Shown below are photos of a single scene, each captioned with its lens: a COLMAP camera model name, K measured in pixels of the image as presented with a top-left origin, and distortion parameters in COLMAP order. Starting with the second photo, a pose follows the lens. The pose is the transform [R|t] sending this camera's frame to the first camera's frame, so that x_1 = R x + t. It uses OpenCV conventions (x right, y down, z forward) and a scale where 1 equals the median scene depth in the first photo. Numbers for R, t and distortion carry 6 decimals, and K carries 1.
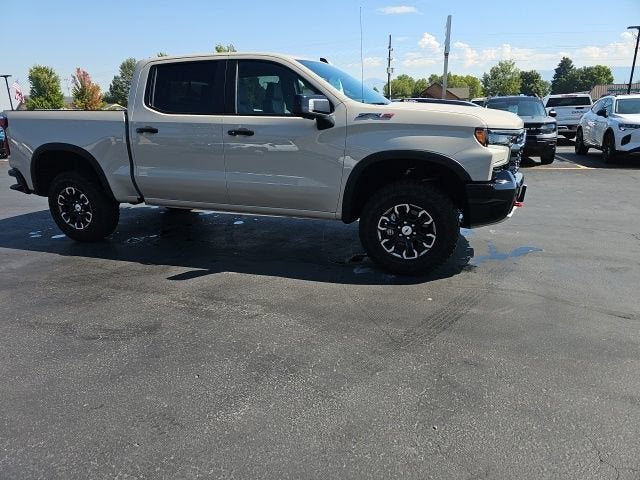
lens RADIAL K [[428.1, 0, 321.5], [0, 428.1, 250.1], [0, 0, 1]] dist [0.048142, -0.035538]
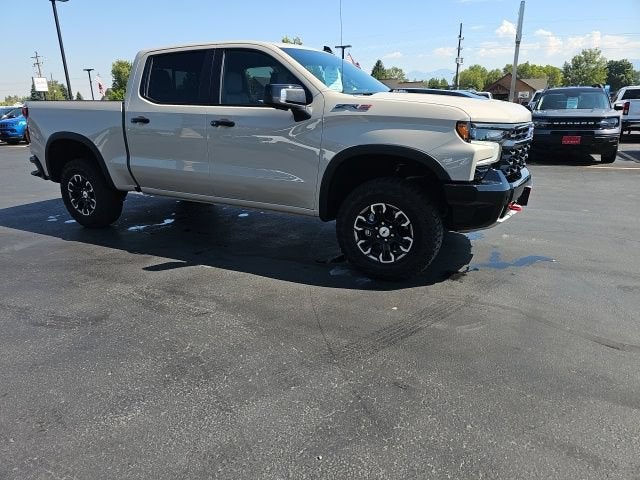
lens RADIAL K [[432.2, 0, 321.0], [0, 432.2, 244.1], [0, 0, 1]] dist [0.053092, -0.045159]
pose [[0.988859, 0.050012, -0.140200, 0.174637], [-0.049908, 0.998745, 0.004257, -0.014759], [0.140237, 0.002787, 0.990114, 0.053359]]
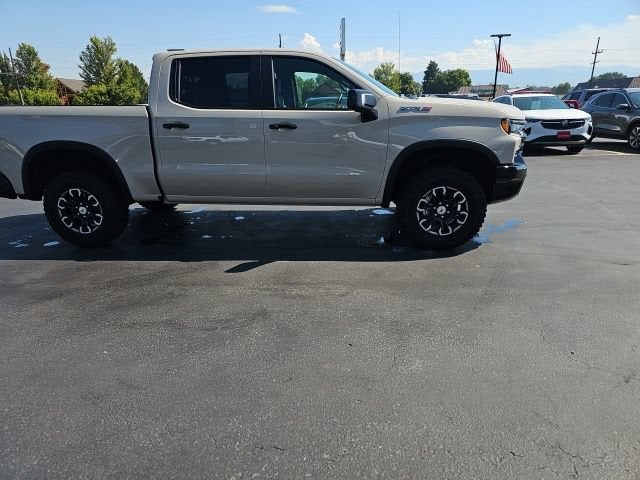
lens RADIAL K [[425.7, 0, 321.4], [0, 425.7, 252.1], [0, 0, 1]] dist [0.053771, -0.041210]
pose [[0.967978, -0.080918, 0.237637, -0.347310], [0.078813, 0.996720, 0.018362, 0.017344], [-0.238343, 0.000955, 0.971181, -0.025232]]
